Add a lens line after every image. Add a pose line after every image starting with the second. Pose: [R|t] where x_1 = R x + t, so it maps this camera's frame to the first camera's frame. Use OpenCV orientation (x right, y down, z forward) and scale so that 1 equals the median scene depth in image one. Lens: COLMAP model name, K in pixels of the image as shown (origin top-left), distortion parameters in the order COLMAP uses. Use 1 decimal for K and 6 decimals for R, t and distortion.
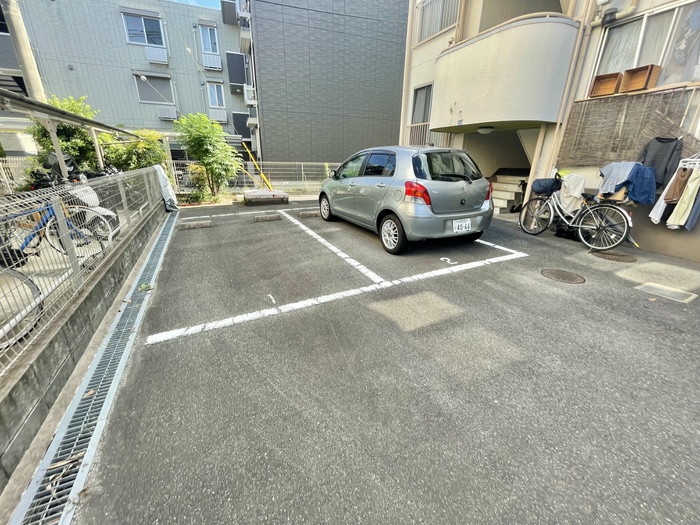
lens RADIAL K [[285.9, 0, 354.2], [0, 285.9, 263.4], [0, 0, 1]] dist [-0.003083, -0.001008]
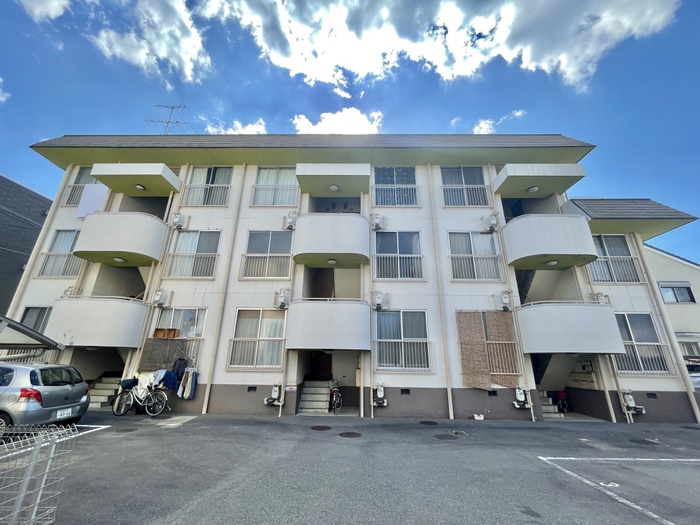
lens RADIAL K [[285.9, 0, 350.9], [0, 285.9, 260.7], [0, 0, 1]] dist [-0.003083, -0.001008]
pose [[0.458210, 0.280829, 0.843314, -0.462531], [0.301441, 0.843451, -0.444661, 0.332491], [-0.836168, 0.457958, 0.301824, -1.199018]]
